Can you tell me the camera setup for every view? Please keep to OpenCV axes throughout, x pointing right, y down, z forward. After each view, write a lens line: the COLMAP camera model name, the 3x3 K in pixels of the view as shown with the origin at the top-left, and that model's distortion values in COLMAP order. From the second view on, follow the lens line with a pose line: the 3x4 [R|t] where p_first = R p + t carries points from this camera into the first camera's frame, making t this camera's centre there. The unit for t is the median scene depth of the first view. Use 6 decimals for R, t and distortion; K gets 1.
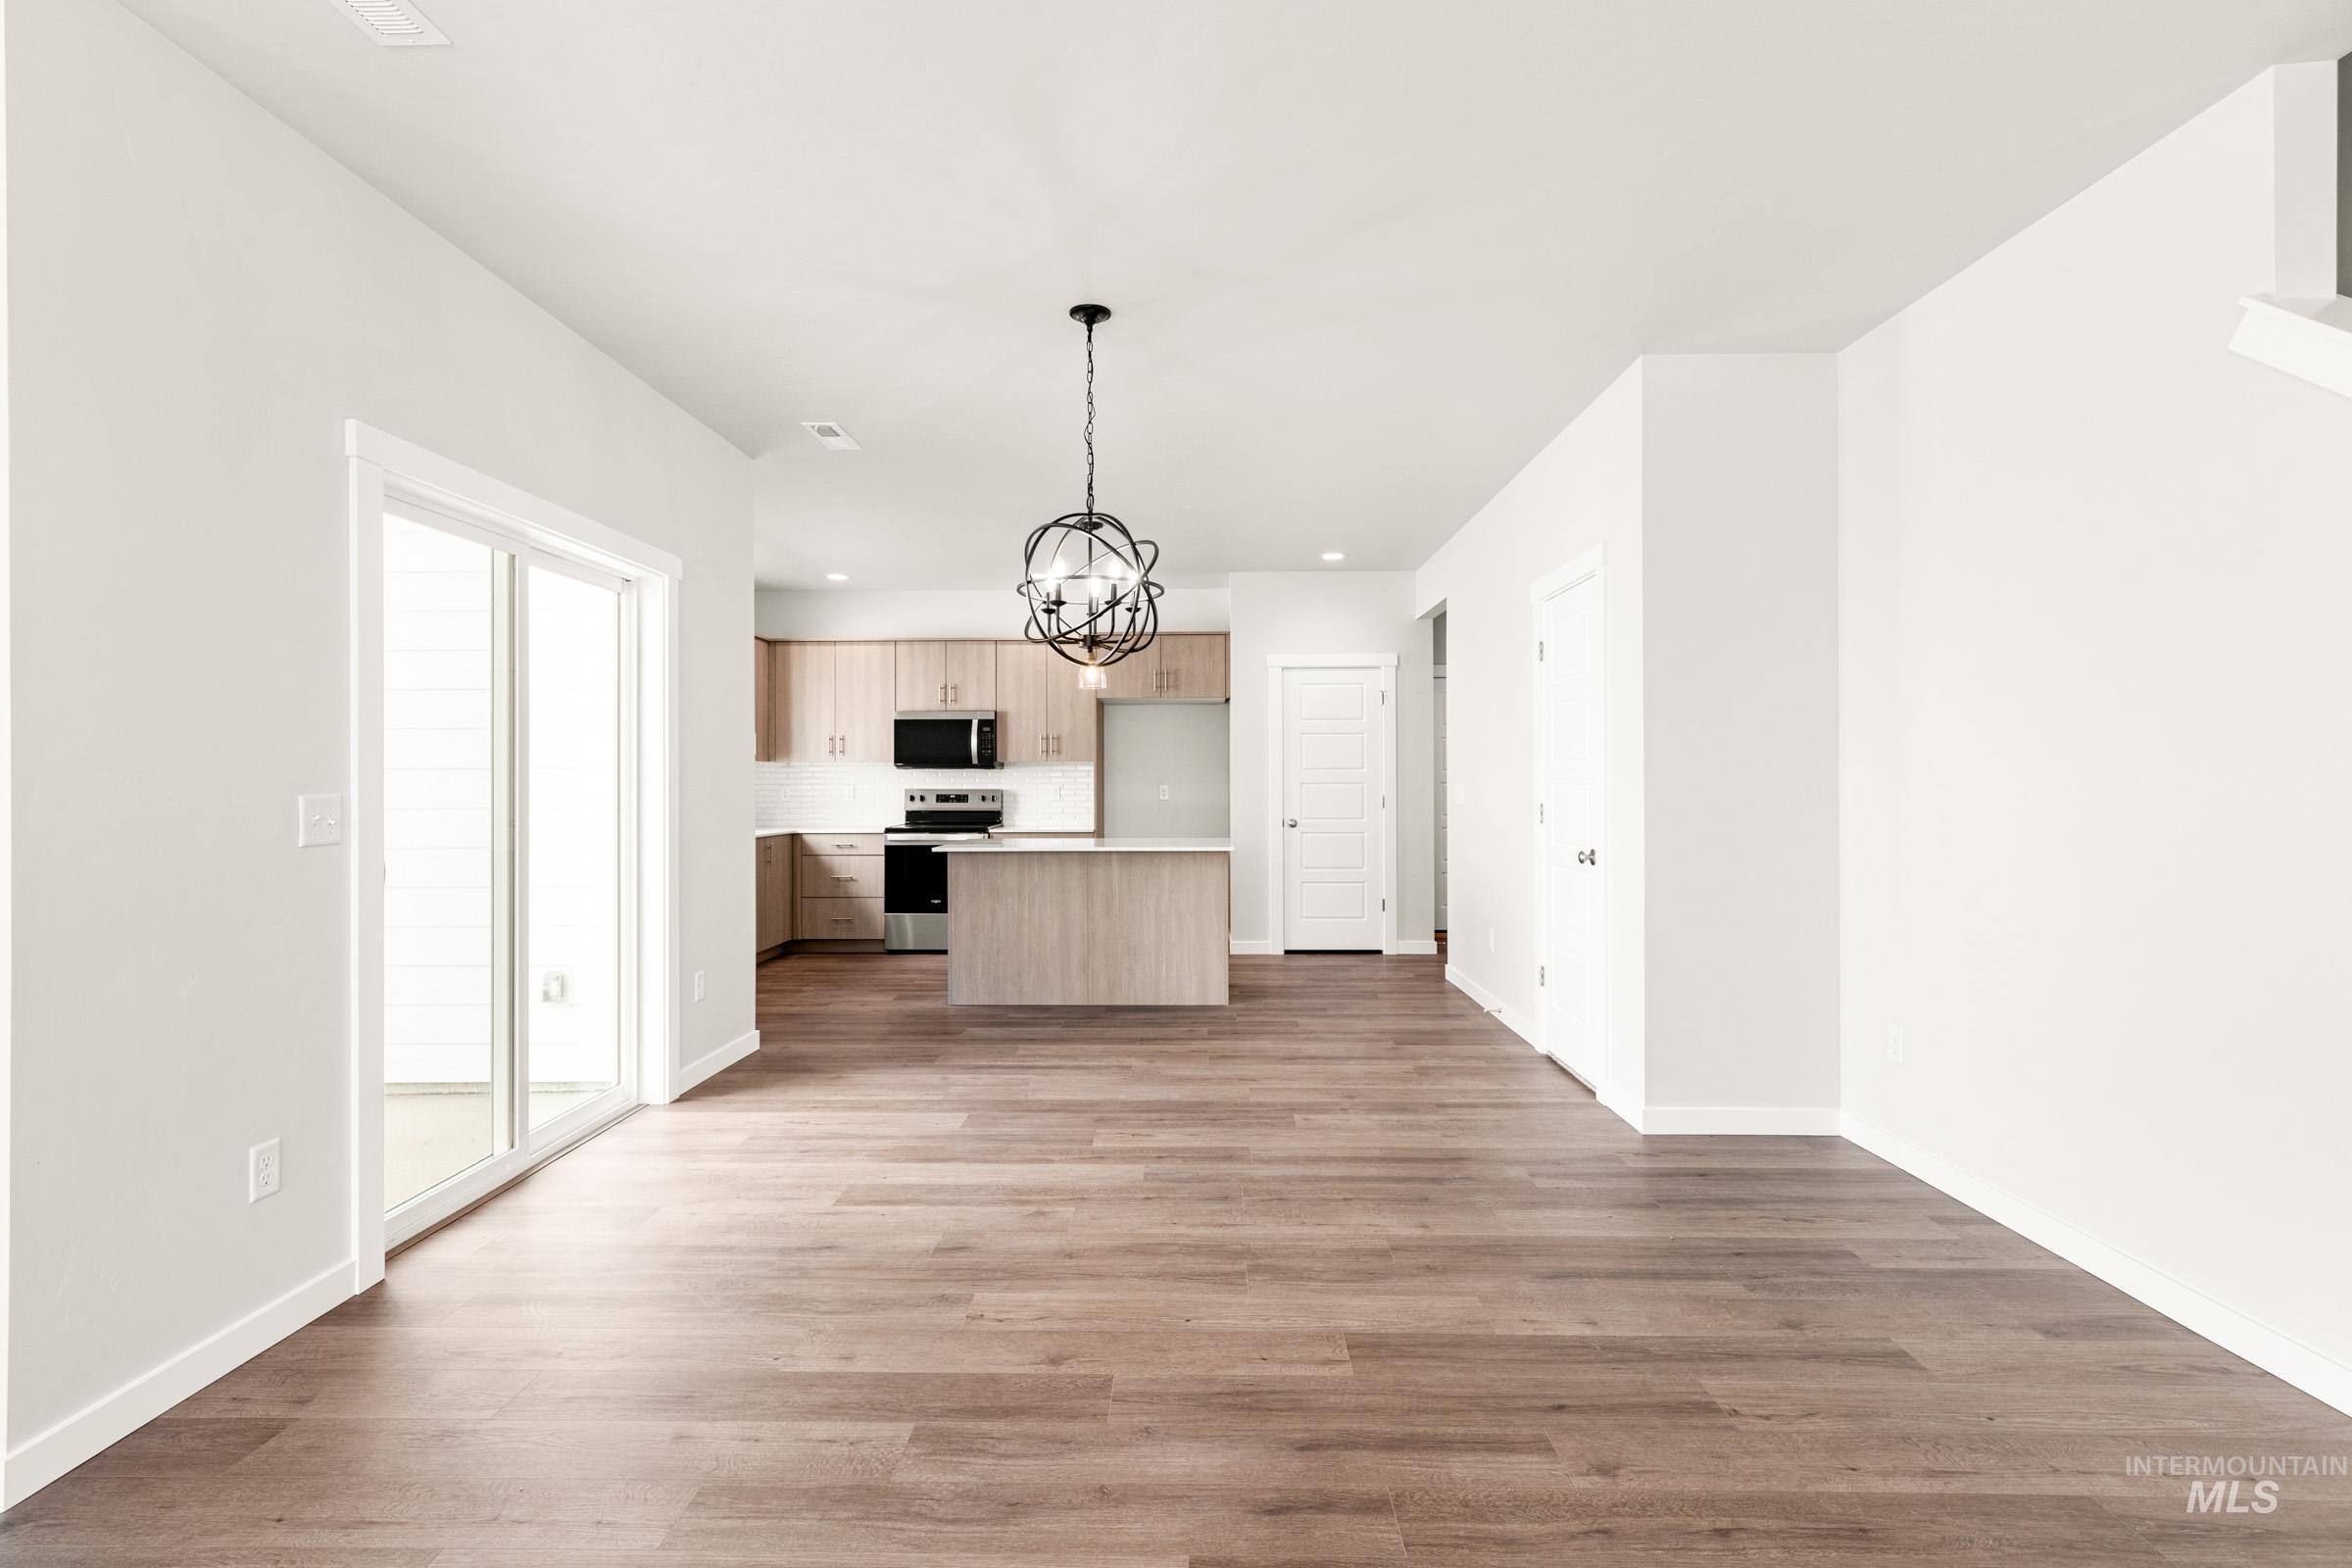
lens RADIAL K [[1119.6, 0, 1181.2], [0, 1119.6, 774.1], [0, 0, 1]] dist [0.003957, -0.000809]
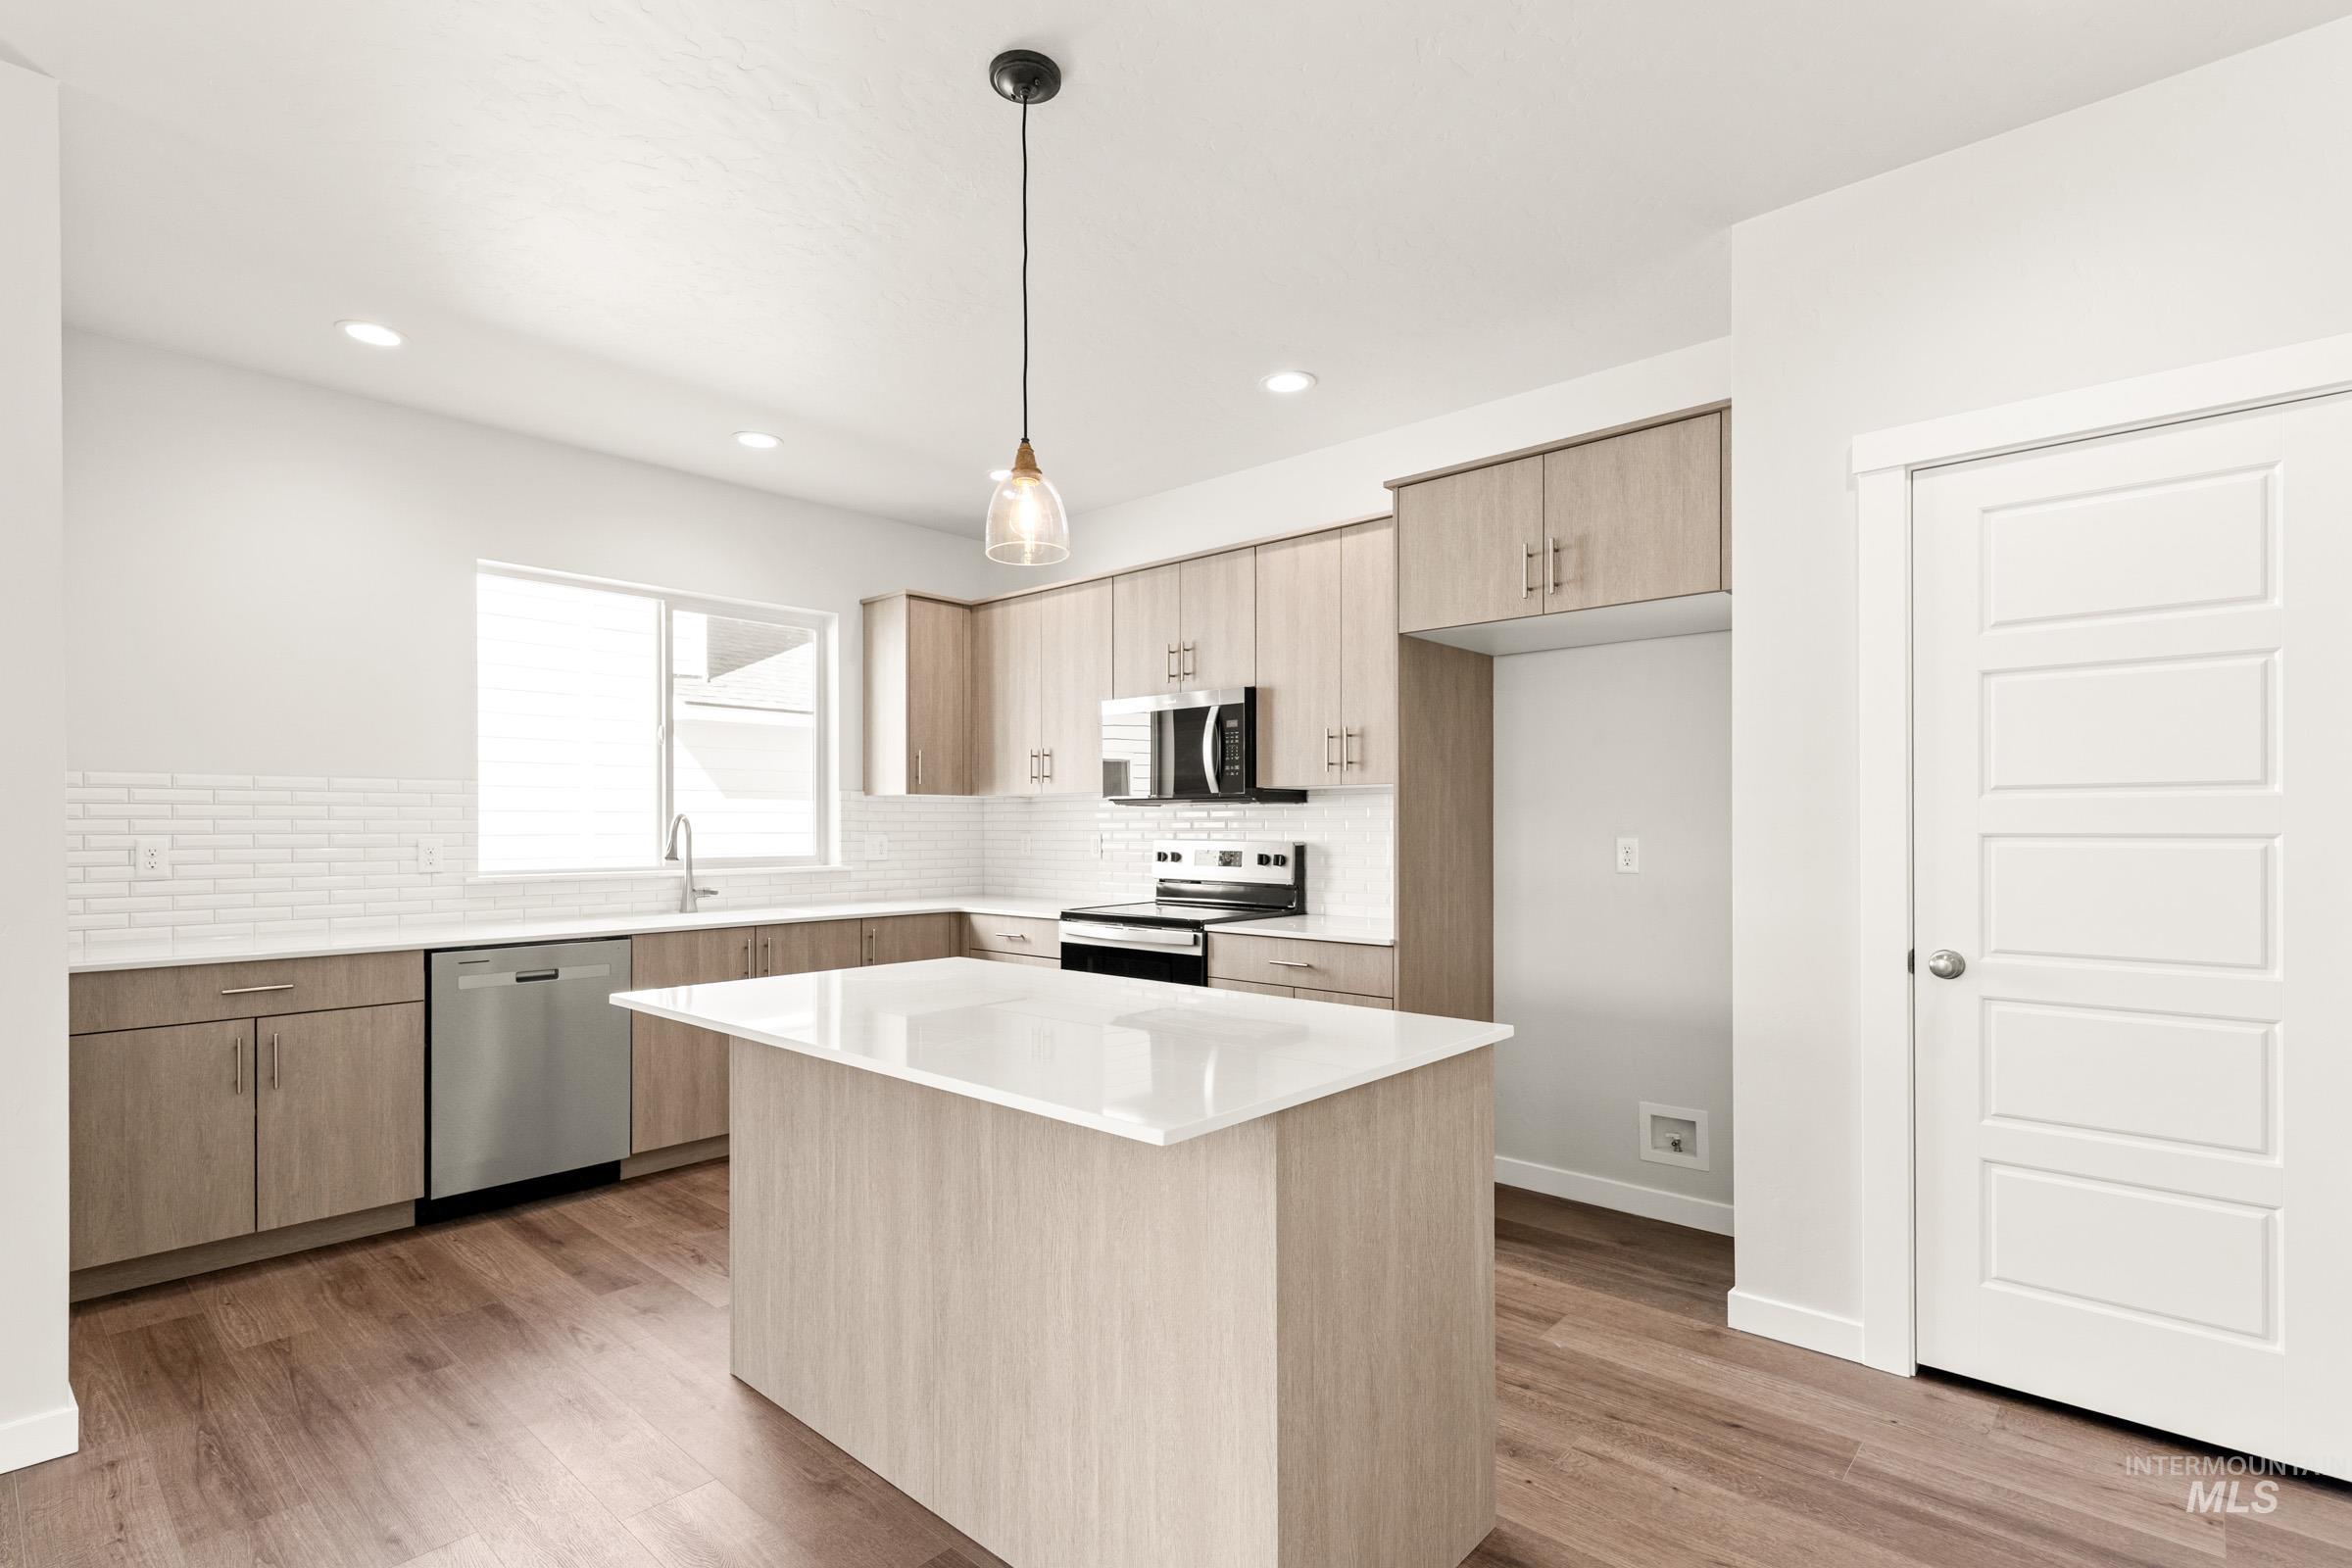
lens RADIAL K [[1119.6, 0, 1167.4], [0, 1119.6, 823.1], [0, 0, 1]] dist [0.003957, -0.000809]
pose [[0.746070, 0.000041, -0.665868, 0.185965], [0.003075, 0.999989, 0.003506, 0.003778], [0.665861, -0.004663, 0.746061, 0.800878]]
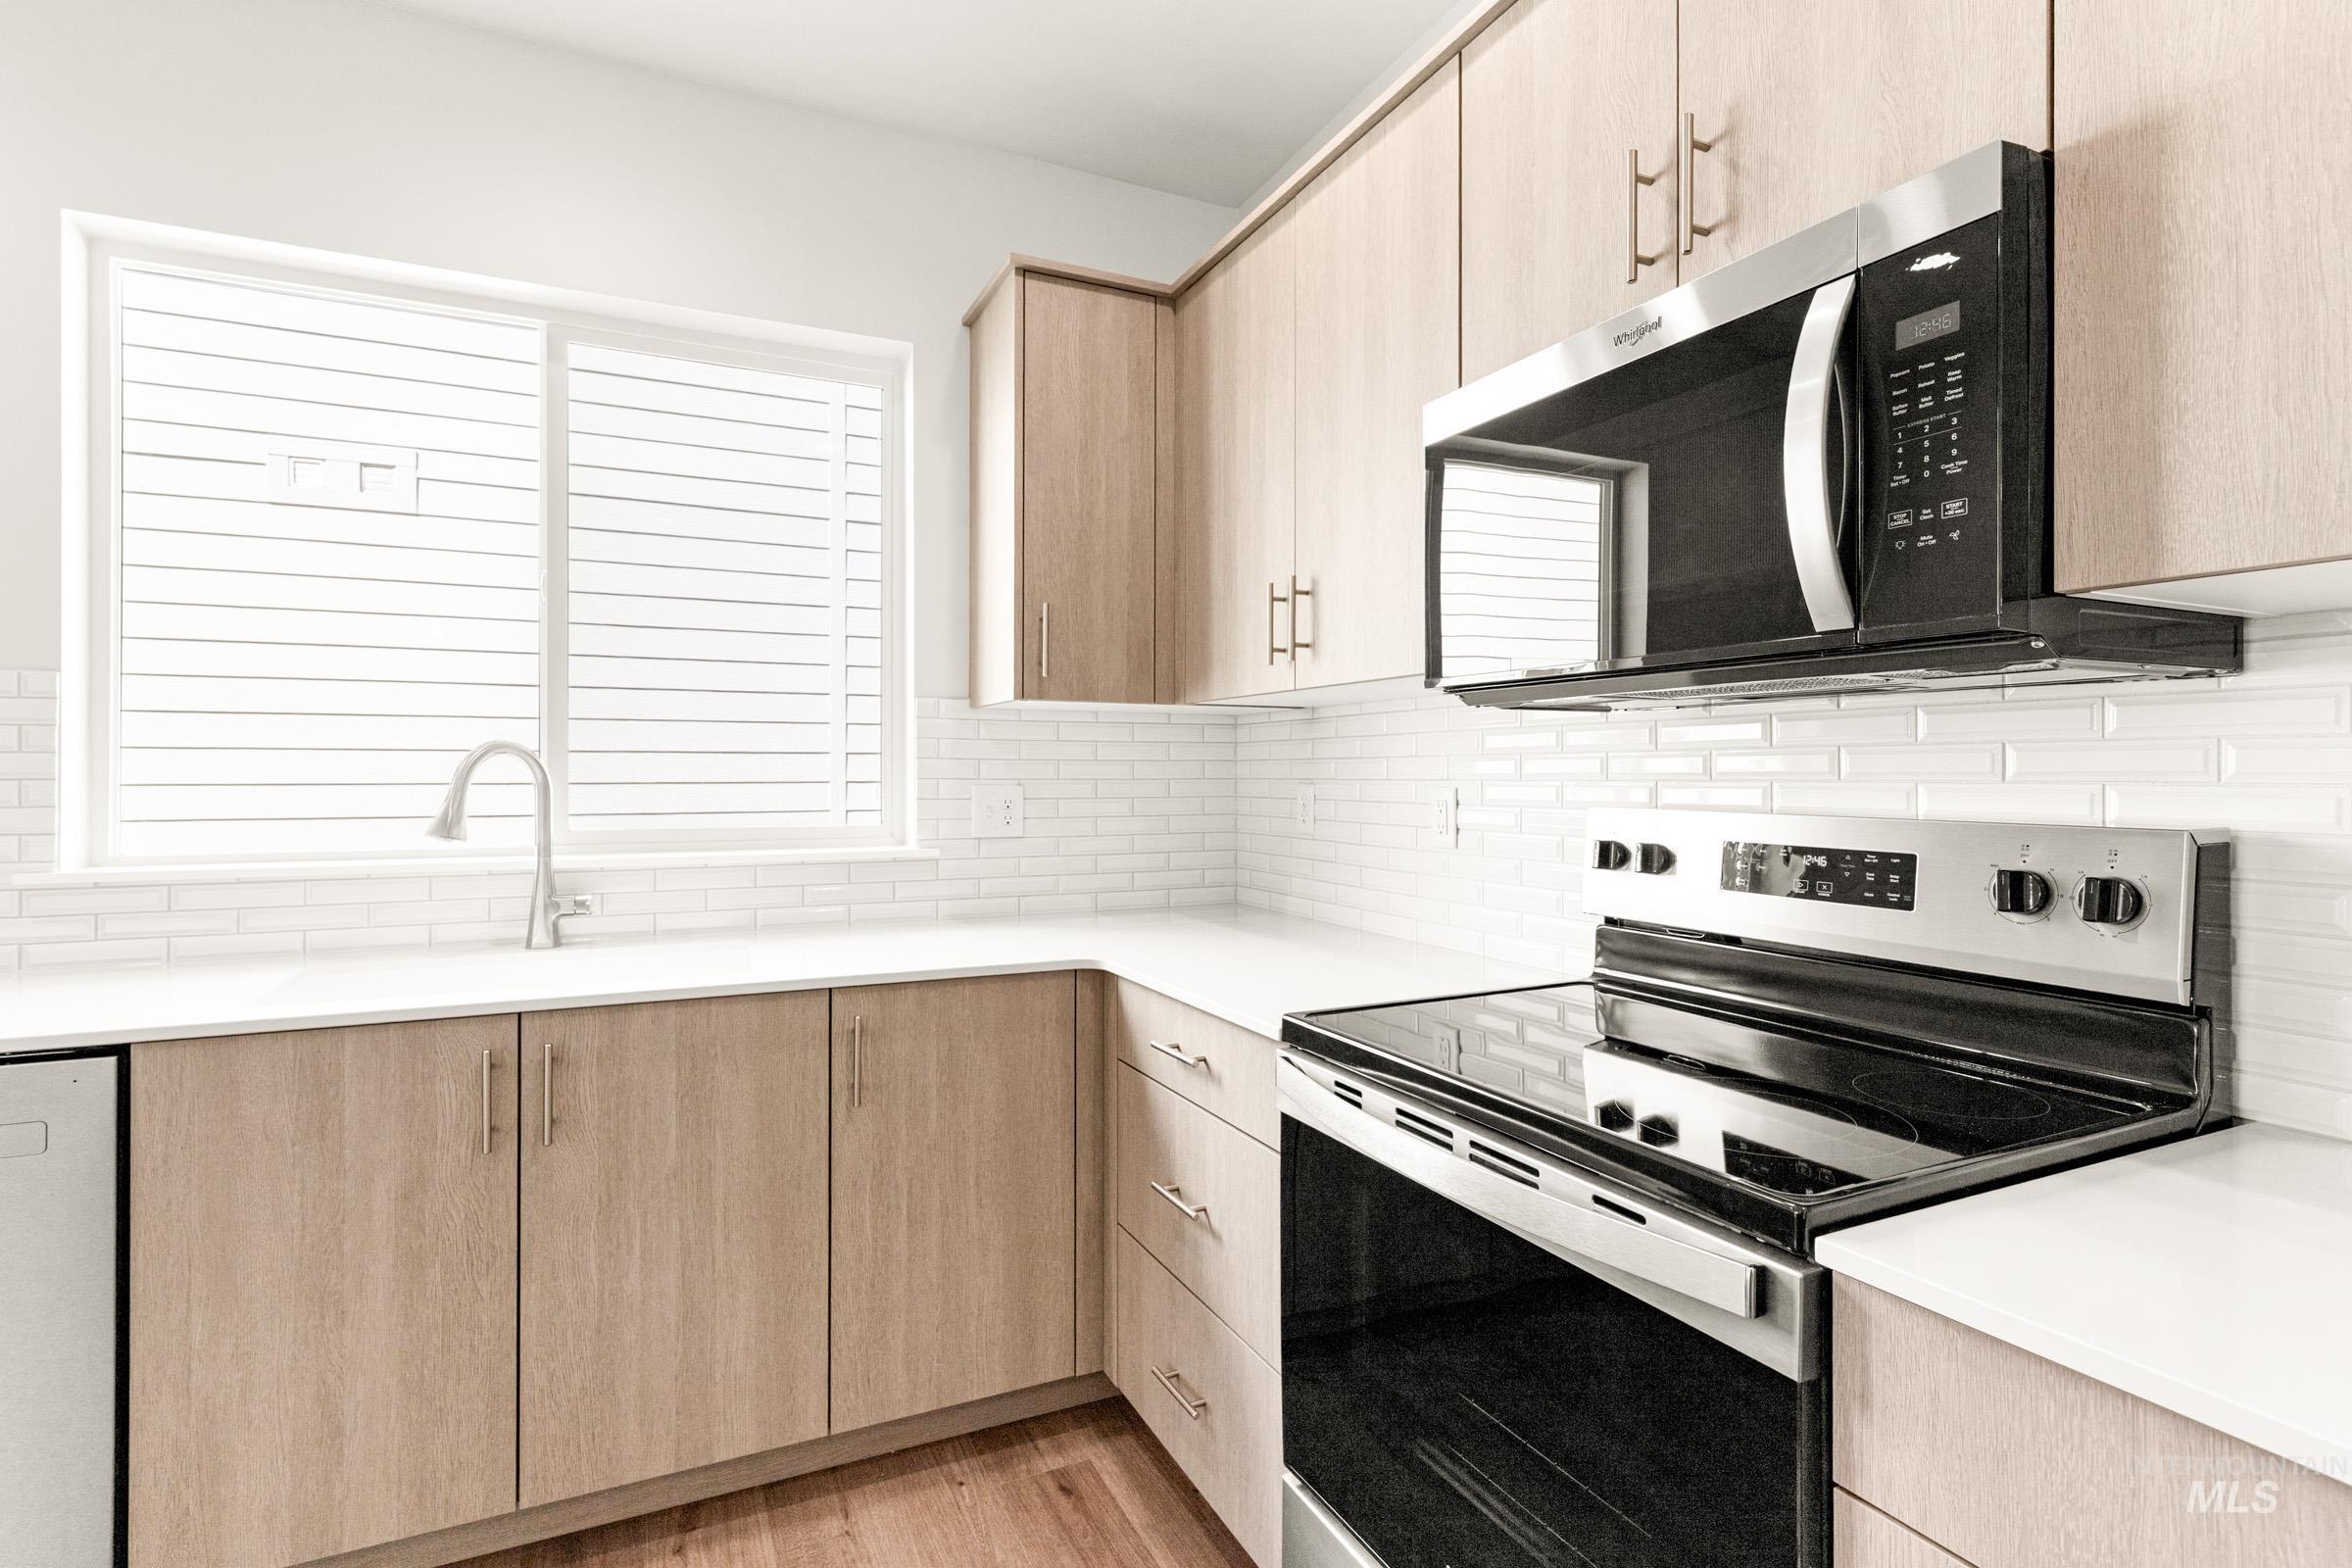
lens RADIAL K [[1119.6, 0, 1165.0], [0, 1119.6, 771.2], [0, 0, 1]] dist [0.003957, -0.000809]
pose [[0.434744, -0.000278, -0.900554, -0.135245], [0.001952, 0.999998, 0.000633, 0.009017], [0.900552, -0.002033, 0.434744, 1.161288]]
